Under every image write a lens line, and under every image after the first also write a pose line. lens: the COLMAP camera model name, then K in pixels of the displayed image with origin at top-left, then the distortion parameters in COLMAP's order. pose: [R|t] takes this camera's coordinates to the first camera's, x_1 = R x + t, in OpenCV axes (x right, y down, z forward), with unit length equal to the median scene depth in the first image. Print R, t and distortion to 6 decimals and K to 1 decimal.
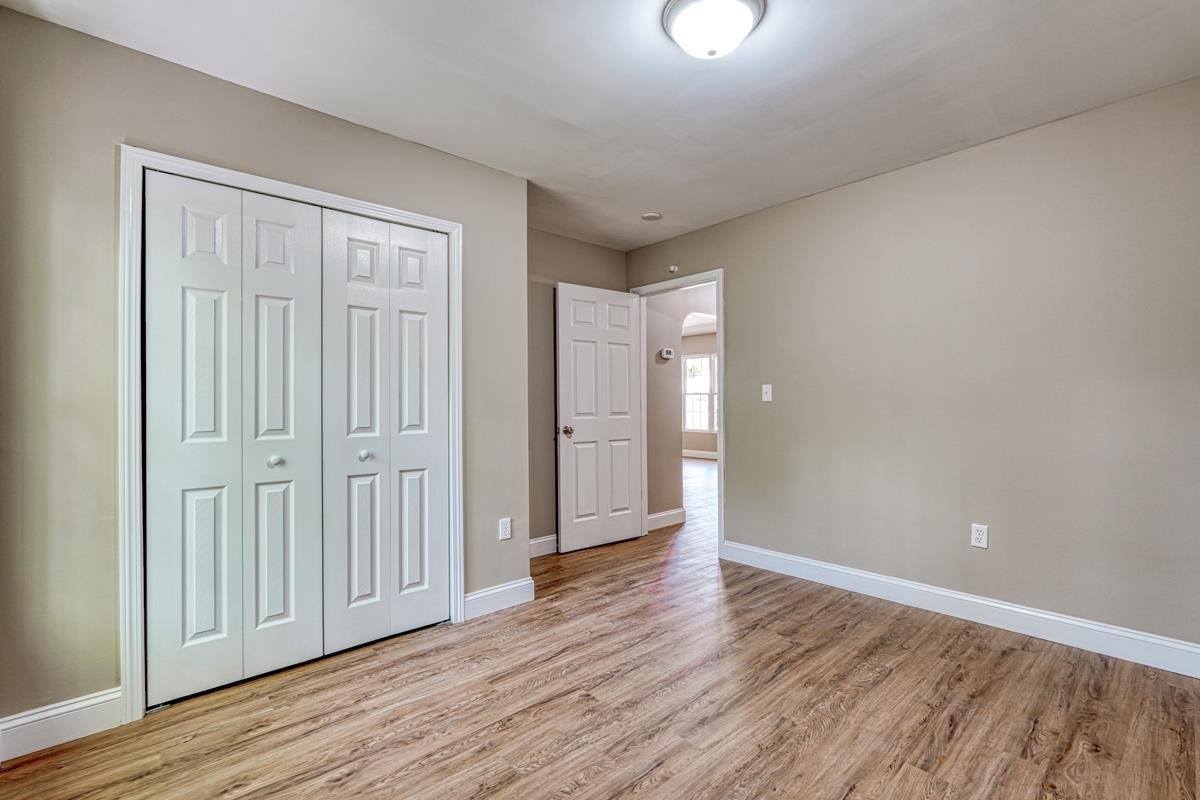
lens RADIAL K [[532.9, 0, 597.5], [0, 532.9, 403.5], [0, 0, 1]] dist [-0.017543, 0.010367]
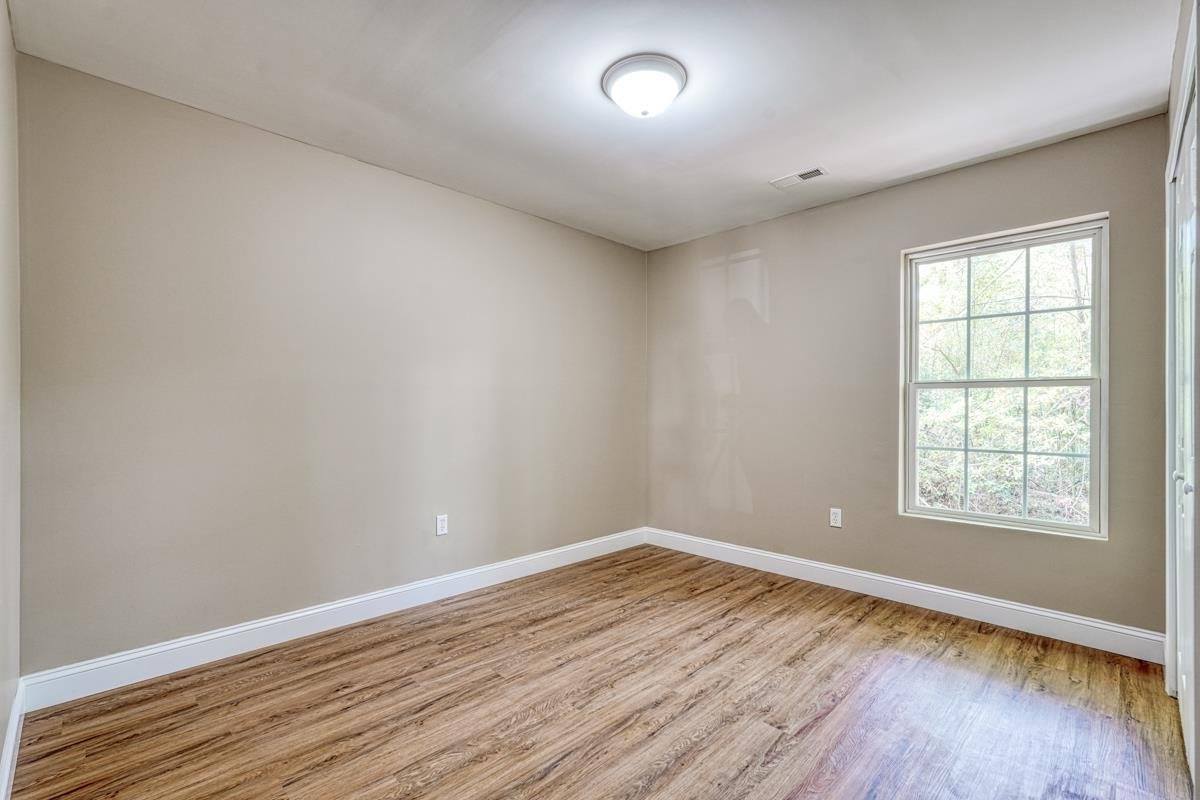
lens RADIAL K [[532.9, 0, 594.3], [0, 532.9, 417.5], [0, 0, 1]] dist [-0.017543, 0.010367]
pose [[-0.999009, 0.006514, -0.044030, 0.312910], [0.005600, 0.999767, 0.020854, -0.003963], [0.044155, 0.020586, -0.998813, 1.747375]]
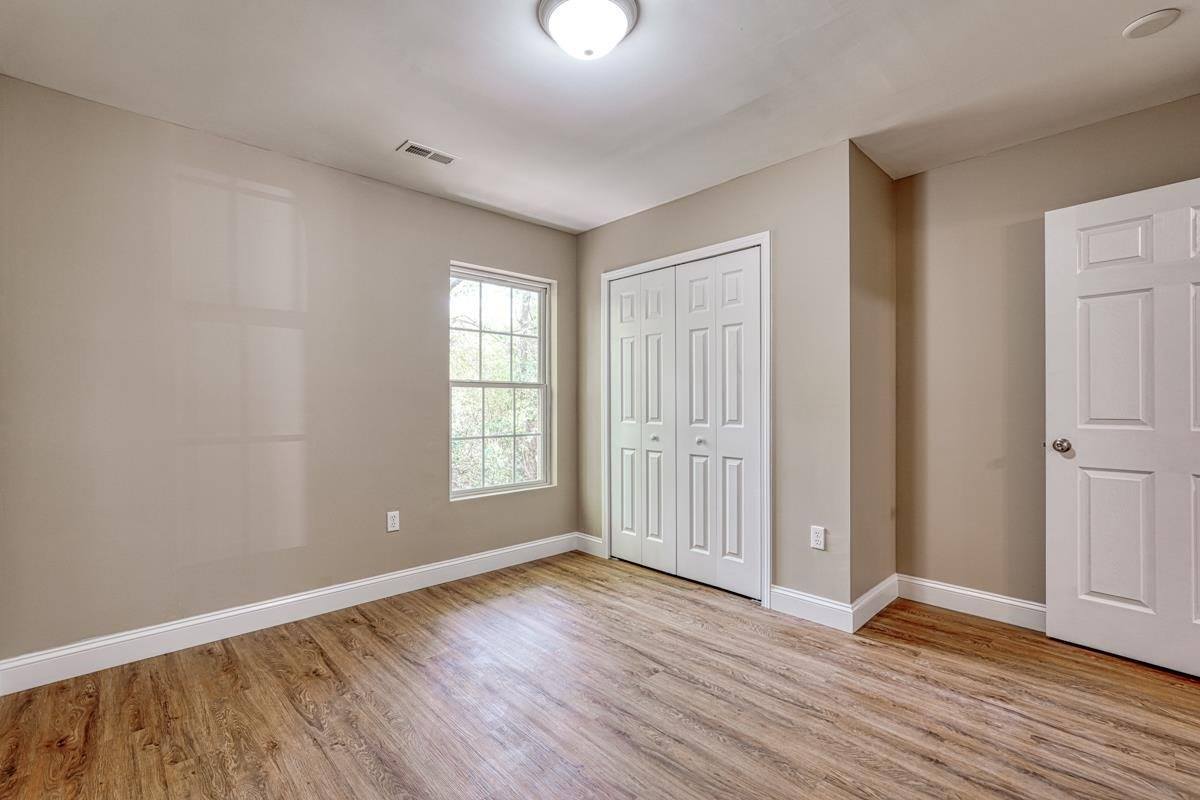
lens RADIAL K [[532.9, 0, 597.9], [0, 532.9, 409.7], [0, 0, 1]] dist [-0.017543, 0.010367]
pose [[0.022445, 0.021636, -0.999514, 0.979951], [0.002117, 0.999763, 0.021689, -0.010607], [0.999746, -0.002602, 0.022394, 0.794564]]
